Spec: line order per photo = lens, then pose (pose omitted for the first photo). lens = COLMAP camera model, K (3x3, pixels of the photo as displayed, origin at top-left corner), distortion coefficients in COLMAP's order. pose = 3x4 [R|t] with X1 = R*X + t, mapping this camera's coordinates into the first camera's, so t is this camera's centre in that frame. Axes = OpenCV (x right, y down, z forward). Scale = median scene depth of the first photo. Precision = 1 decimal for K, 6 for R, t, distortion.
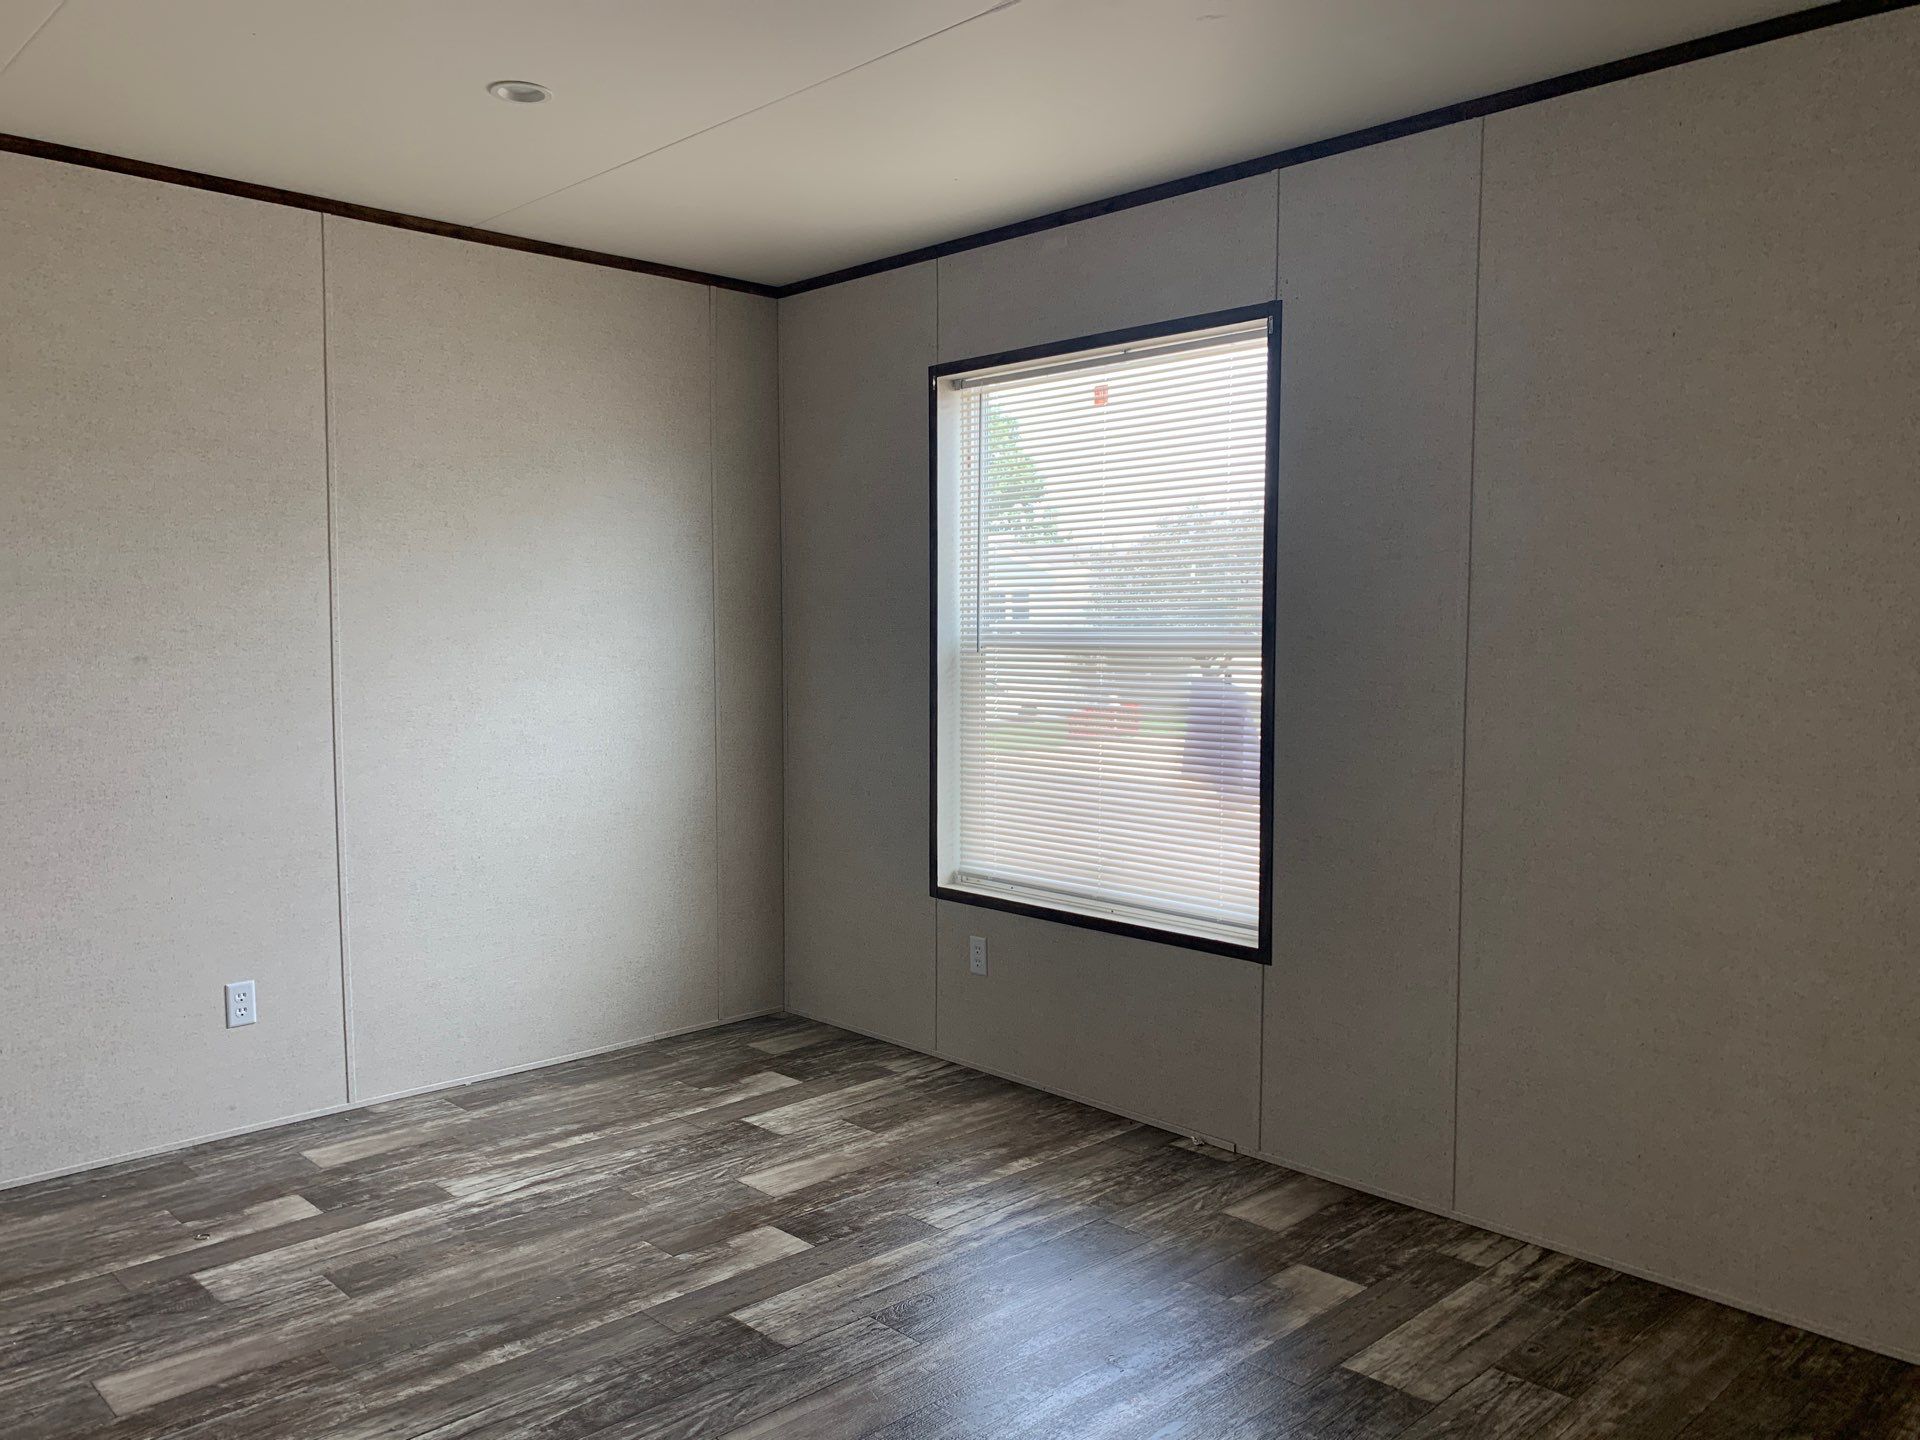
lens RADIAL K [[1490.3, 0, 960.1], [0, 1490.3, 717.1], [0, 0, 1]] dist [0.024774, -0.023310]
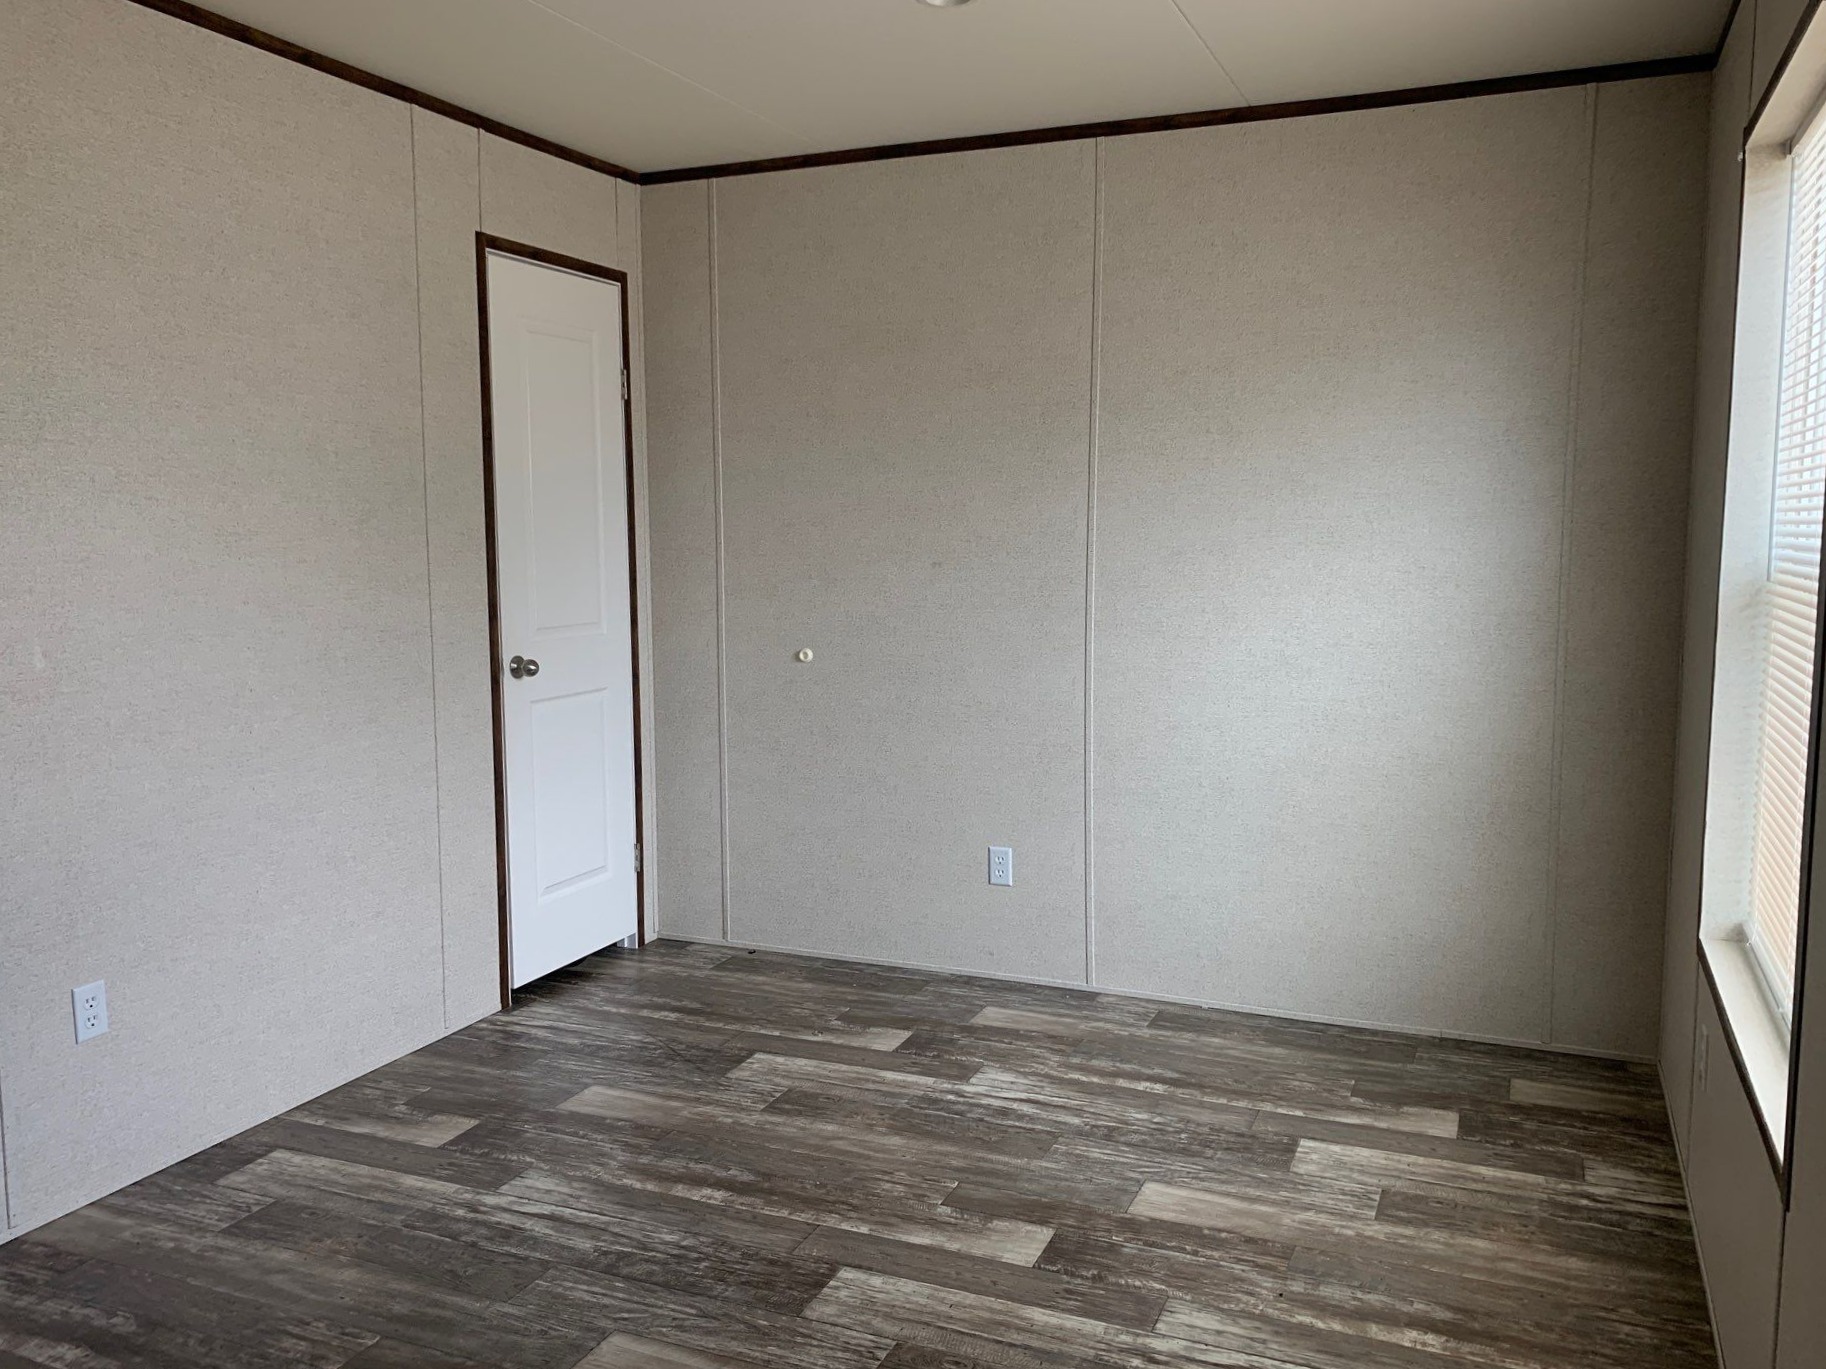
lens RADIAL K [[1502.5, 0, 919.3], [0, 1502.5, 671.8], [0, 0, 1]] dist [0.042355, -0.023945]
pose [[0.402014, 0.094921, -0.910700, 0.513963], [-0.062789, 0.995129, 0.076004, -0.036705], [0.913478, 0.026627, 0.406016, 0.476381]]
